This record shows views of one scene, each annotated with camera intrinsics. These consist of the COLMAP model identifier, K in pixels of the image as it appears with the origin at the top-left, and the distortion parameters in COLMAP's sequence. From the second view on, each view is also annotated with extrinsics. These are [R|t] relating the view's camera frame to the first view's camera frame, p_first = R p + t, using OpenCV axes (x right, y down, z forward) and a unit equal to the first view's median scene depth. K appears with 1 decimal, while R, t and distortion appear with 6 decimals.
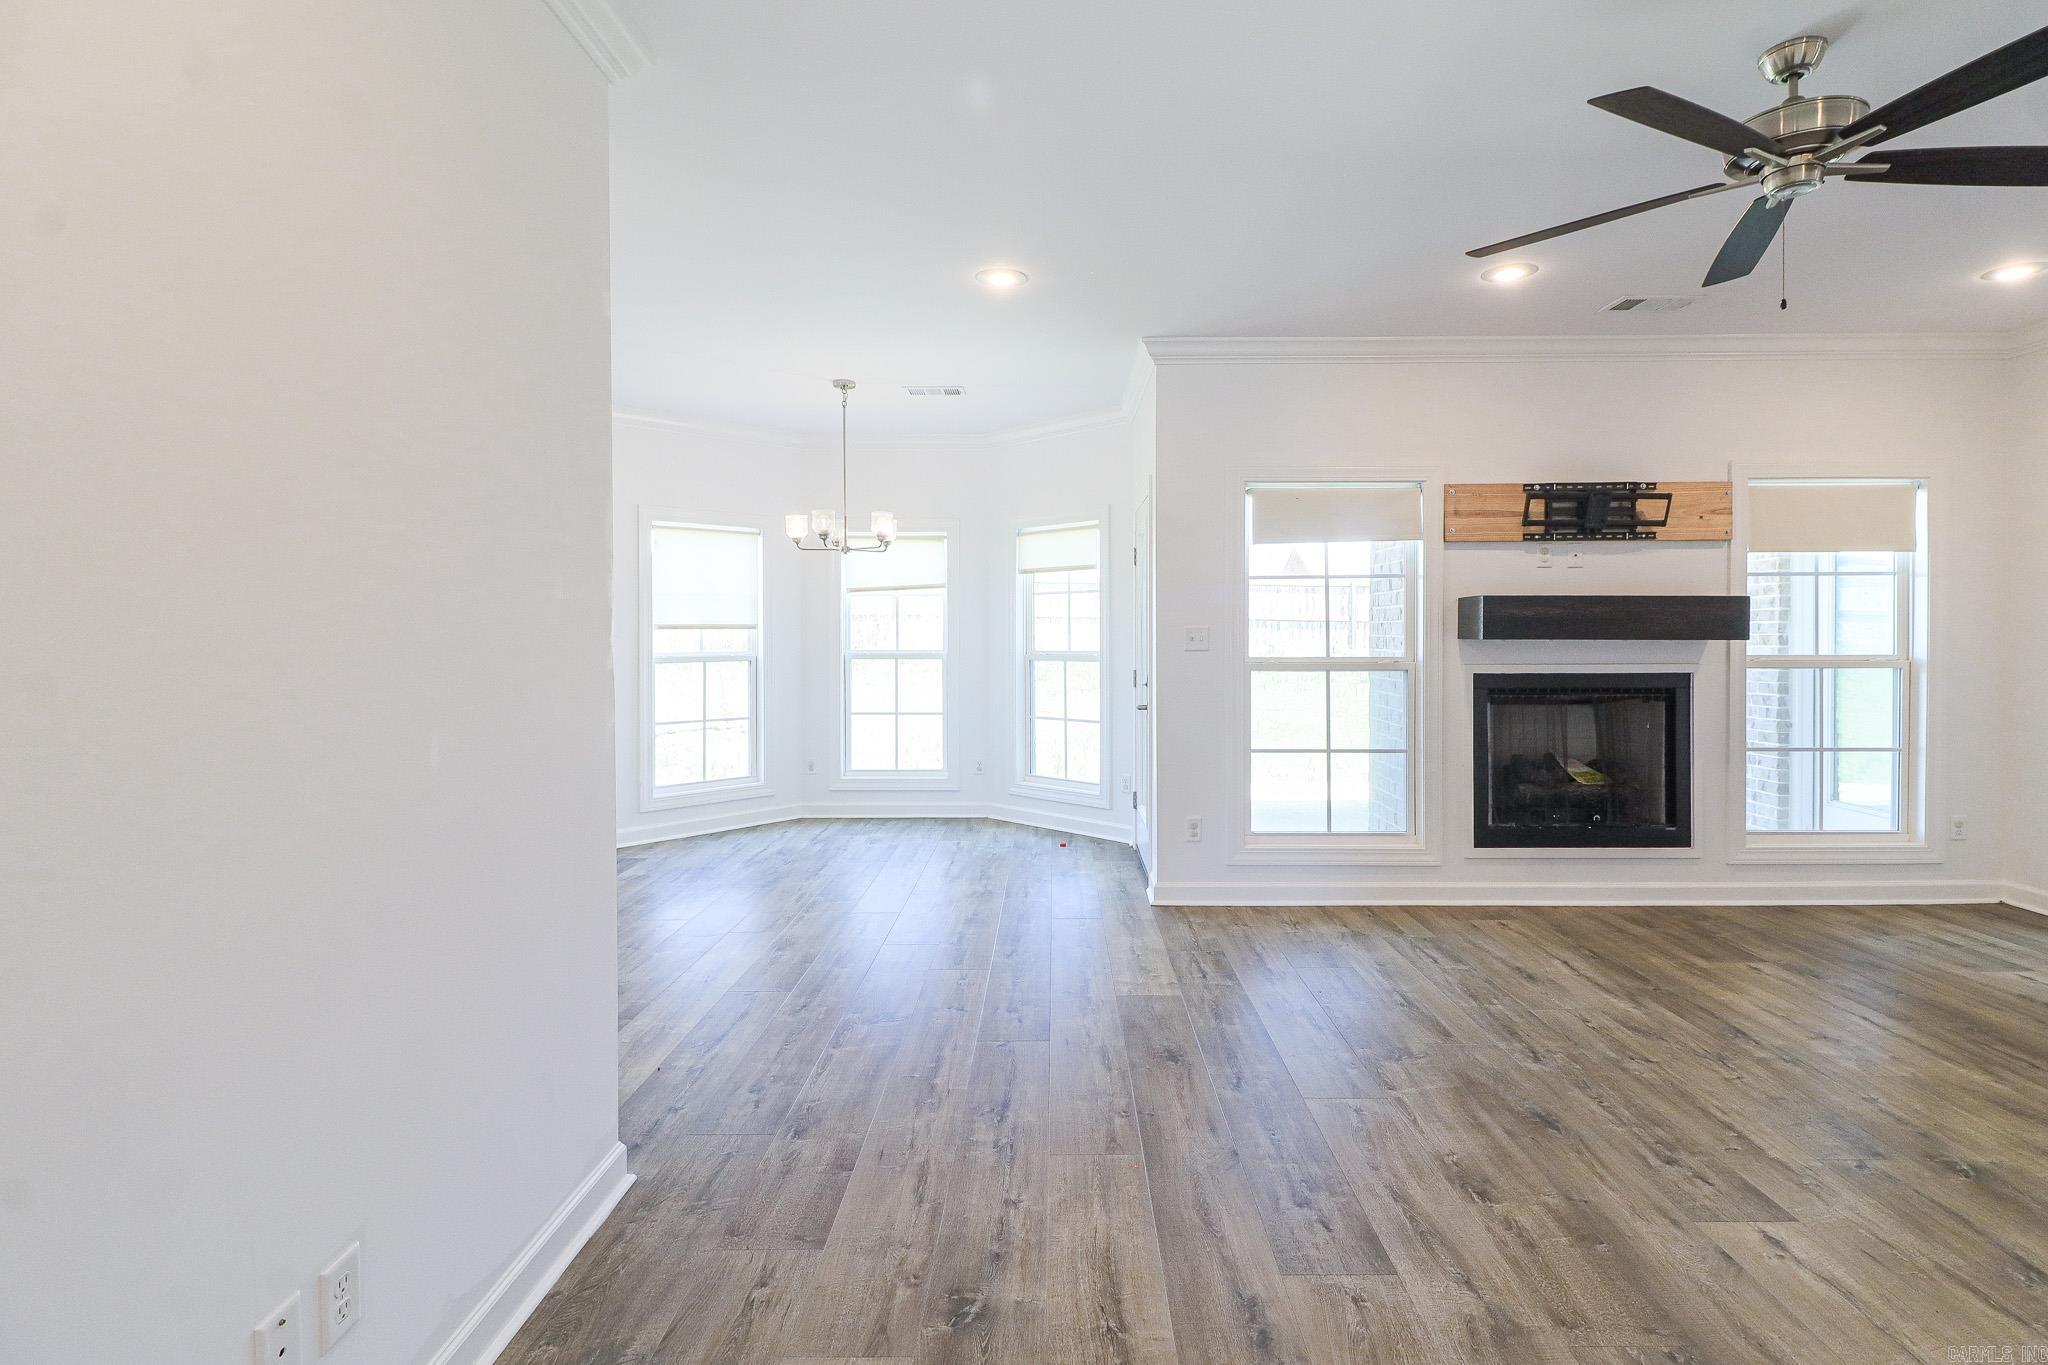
lens RADIAL K [[994.8, 0, 1030.8], [0, 994.8, 635.2], [0, 0, 1]] dist [0.016620, -0.014372]
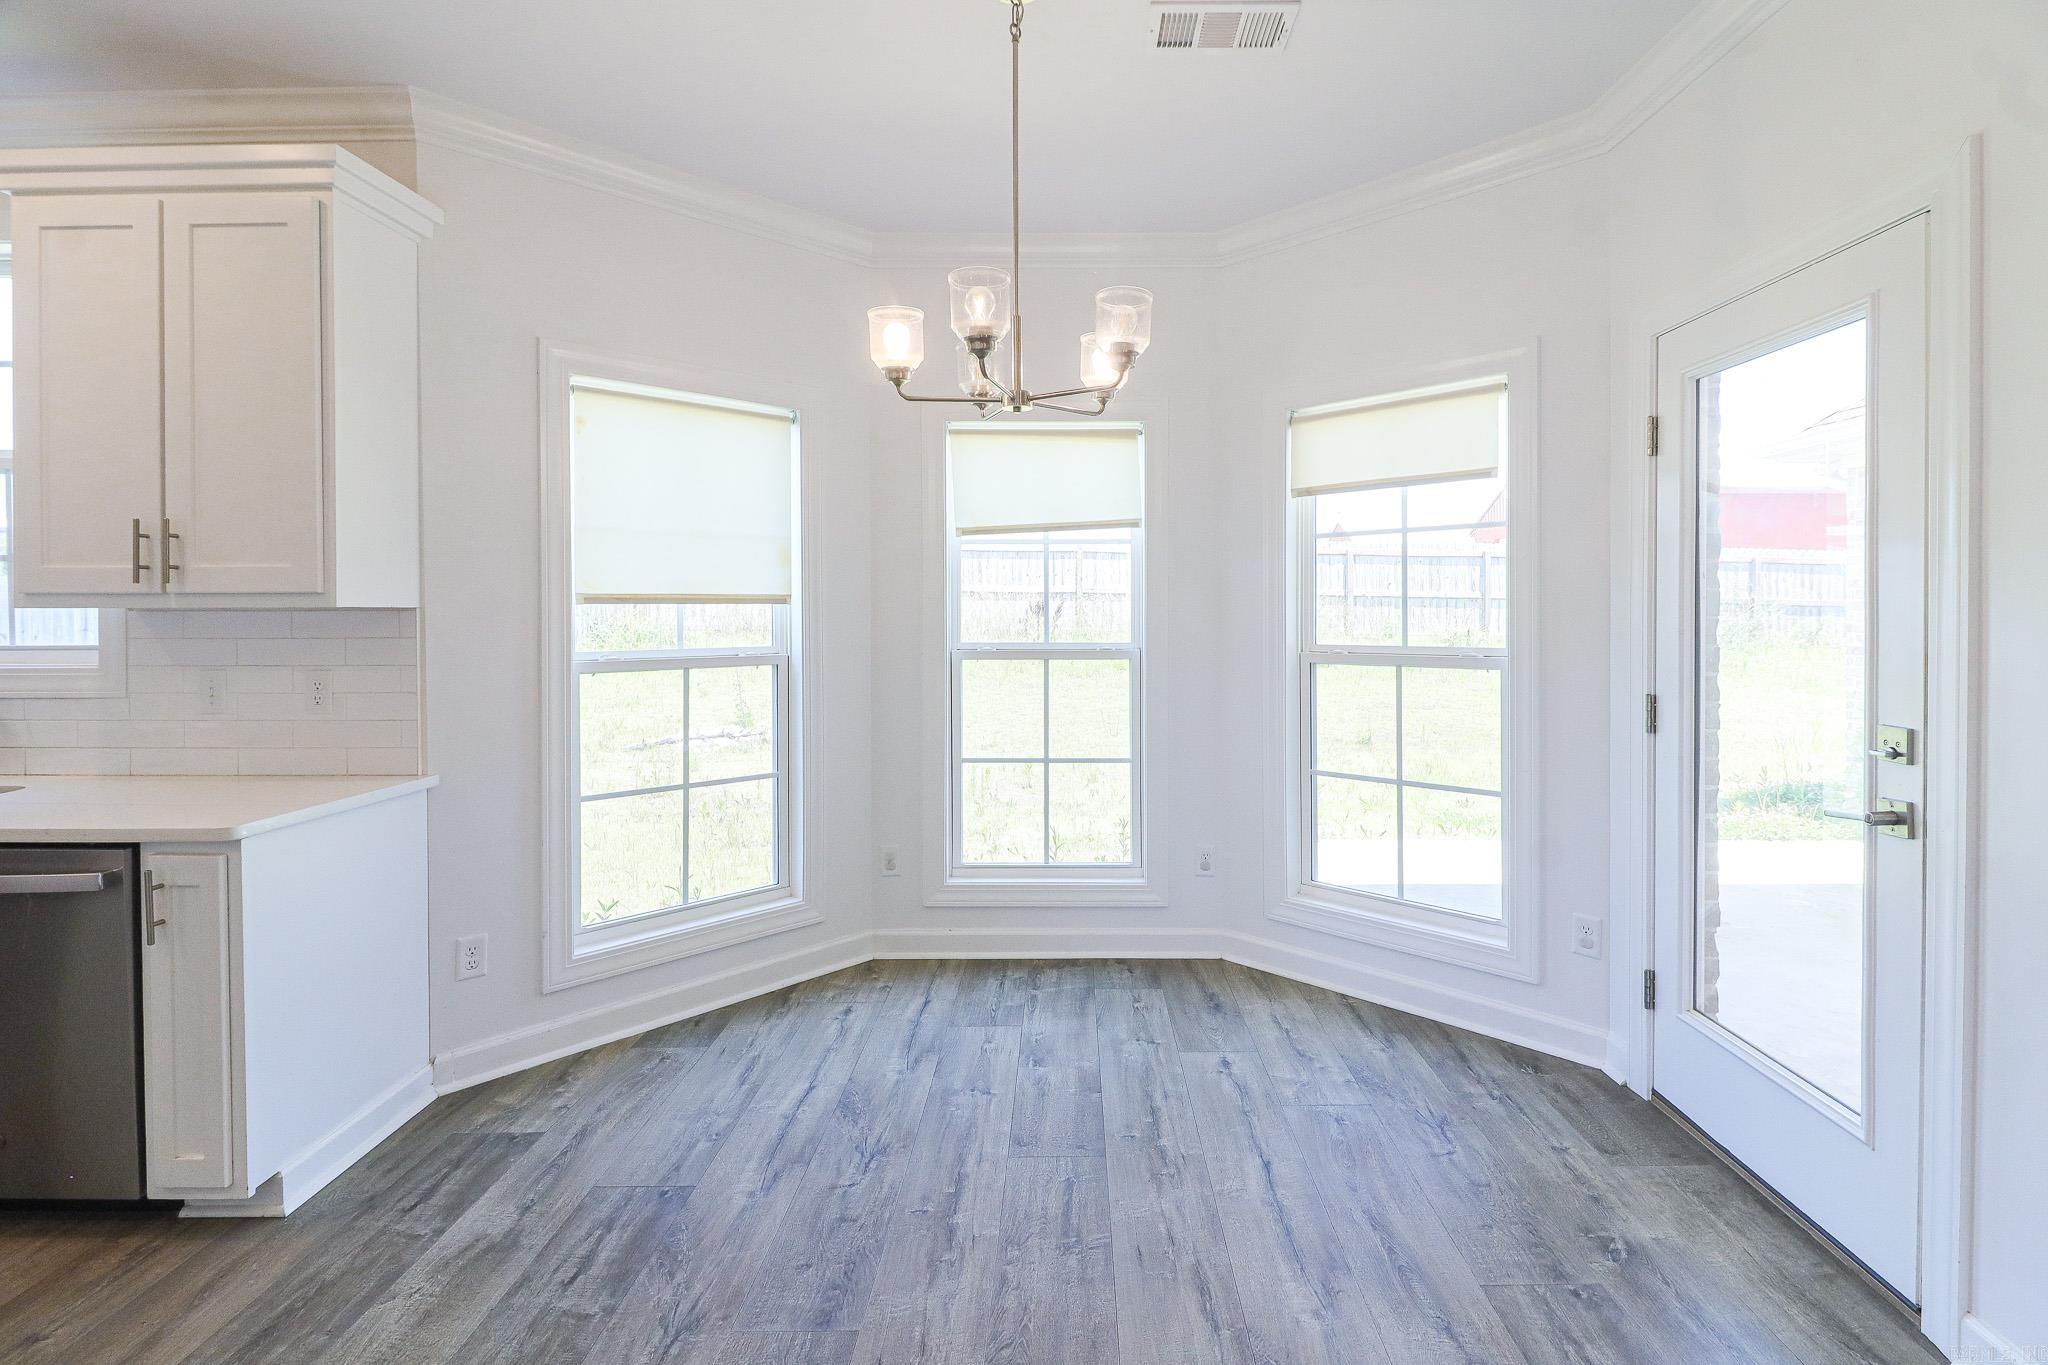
lens RADIAL K [[973.2, 0, 1035.7], [0, 973.2, 624.2], [0, 0, 1]] dist [0.016094, -0.000004]
pose [[0.999948, -0.000215, -0.010229, -0.222134], [0.000303, 0.999963, 0.008632, 0.000156], [0.010227, -0.008634, 0.999910, 0.776003]]
